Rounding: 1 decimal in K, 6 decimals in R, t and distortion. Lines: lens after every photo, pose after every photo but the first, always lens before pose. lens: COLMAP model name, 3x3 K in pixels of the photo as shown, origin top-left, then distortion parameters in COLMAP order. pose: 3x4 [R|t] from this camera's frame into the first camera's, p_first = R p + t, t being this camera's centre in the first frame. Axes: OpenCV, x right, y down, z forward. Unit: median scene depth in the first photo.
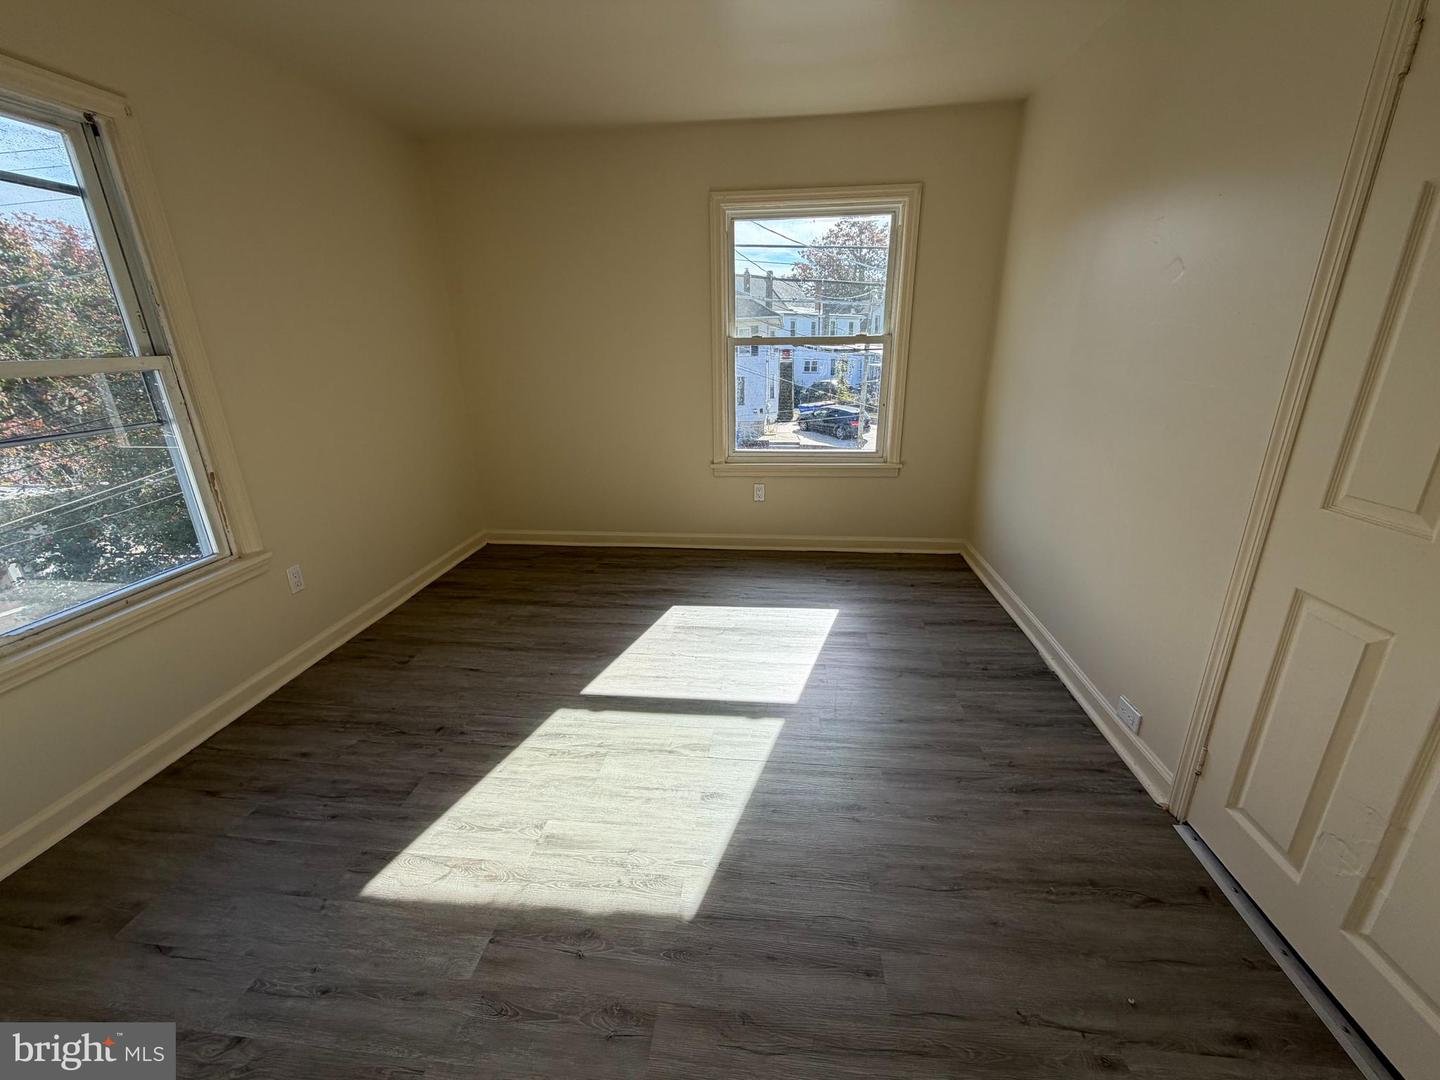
lens RADIAL K [[580.9, 0, 722.1], [0, 580.9, 542.8], [0, 0, 1]] dist [-0.000009, -0.000329]
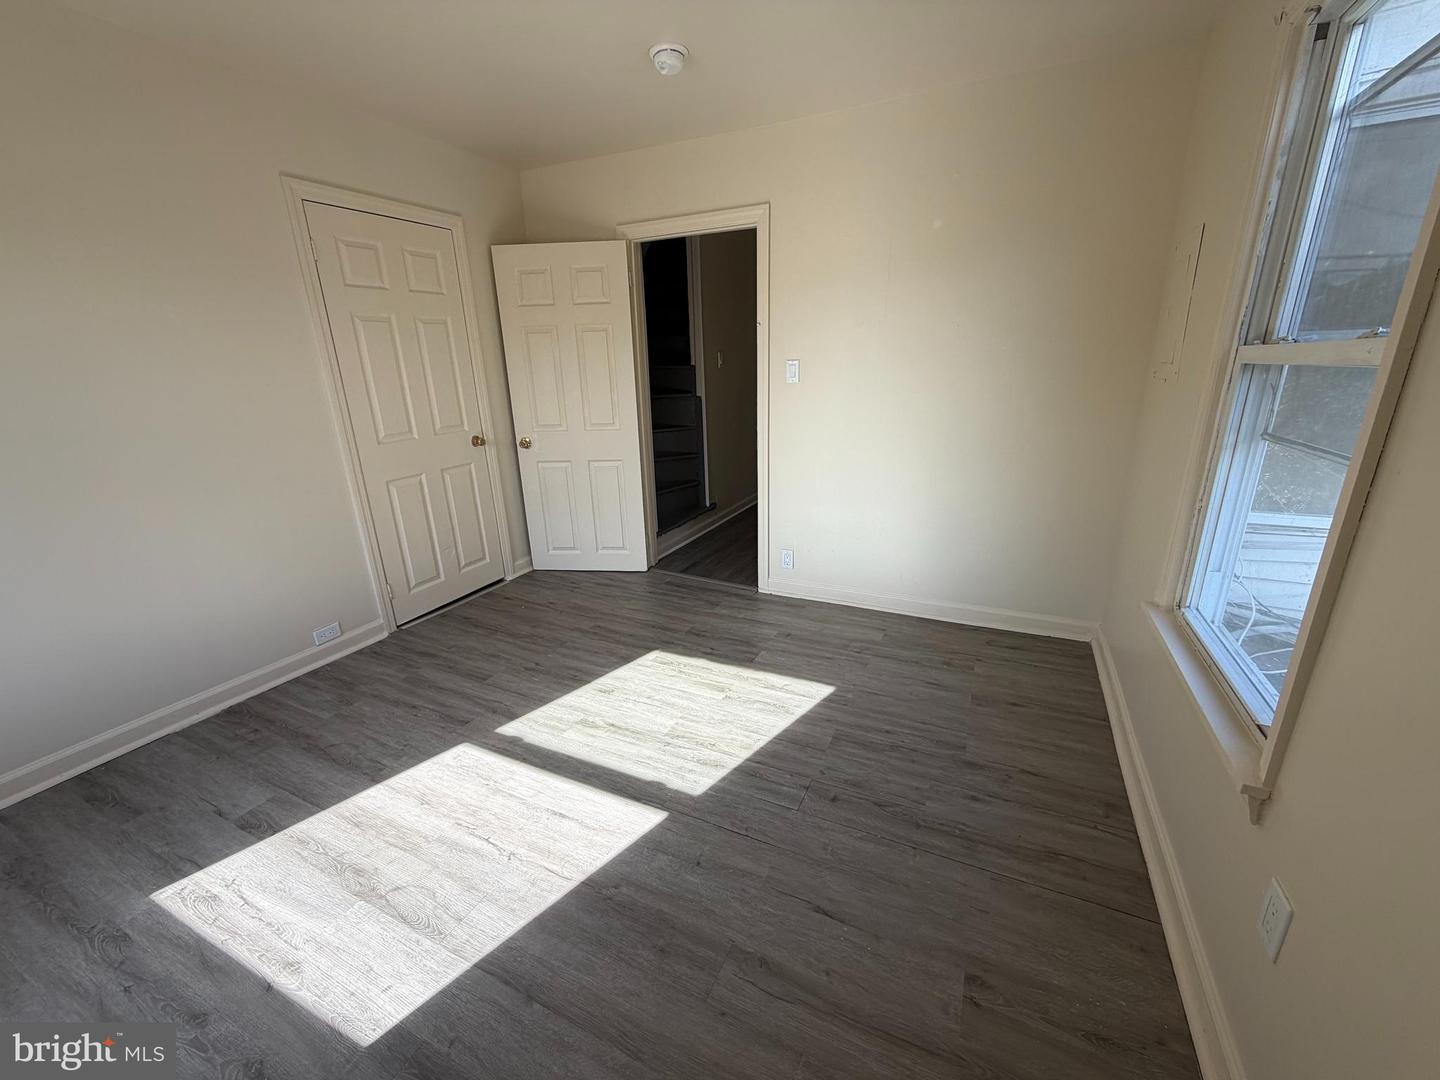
lens RADIAL K [[580.9, 0, 717.7], [0, 580.9, 542.3], [0, 0, 1]] dist [-0.000009, -0.000329]
pose [[-0.941998, -0.056206, 0.330878, -0.621232], [0.152030, 0.807466, 0.569987, -0.518892], [-0.299209, 0.587230, -0.752087, 1.557989]]
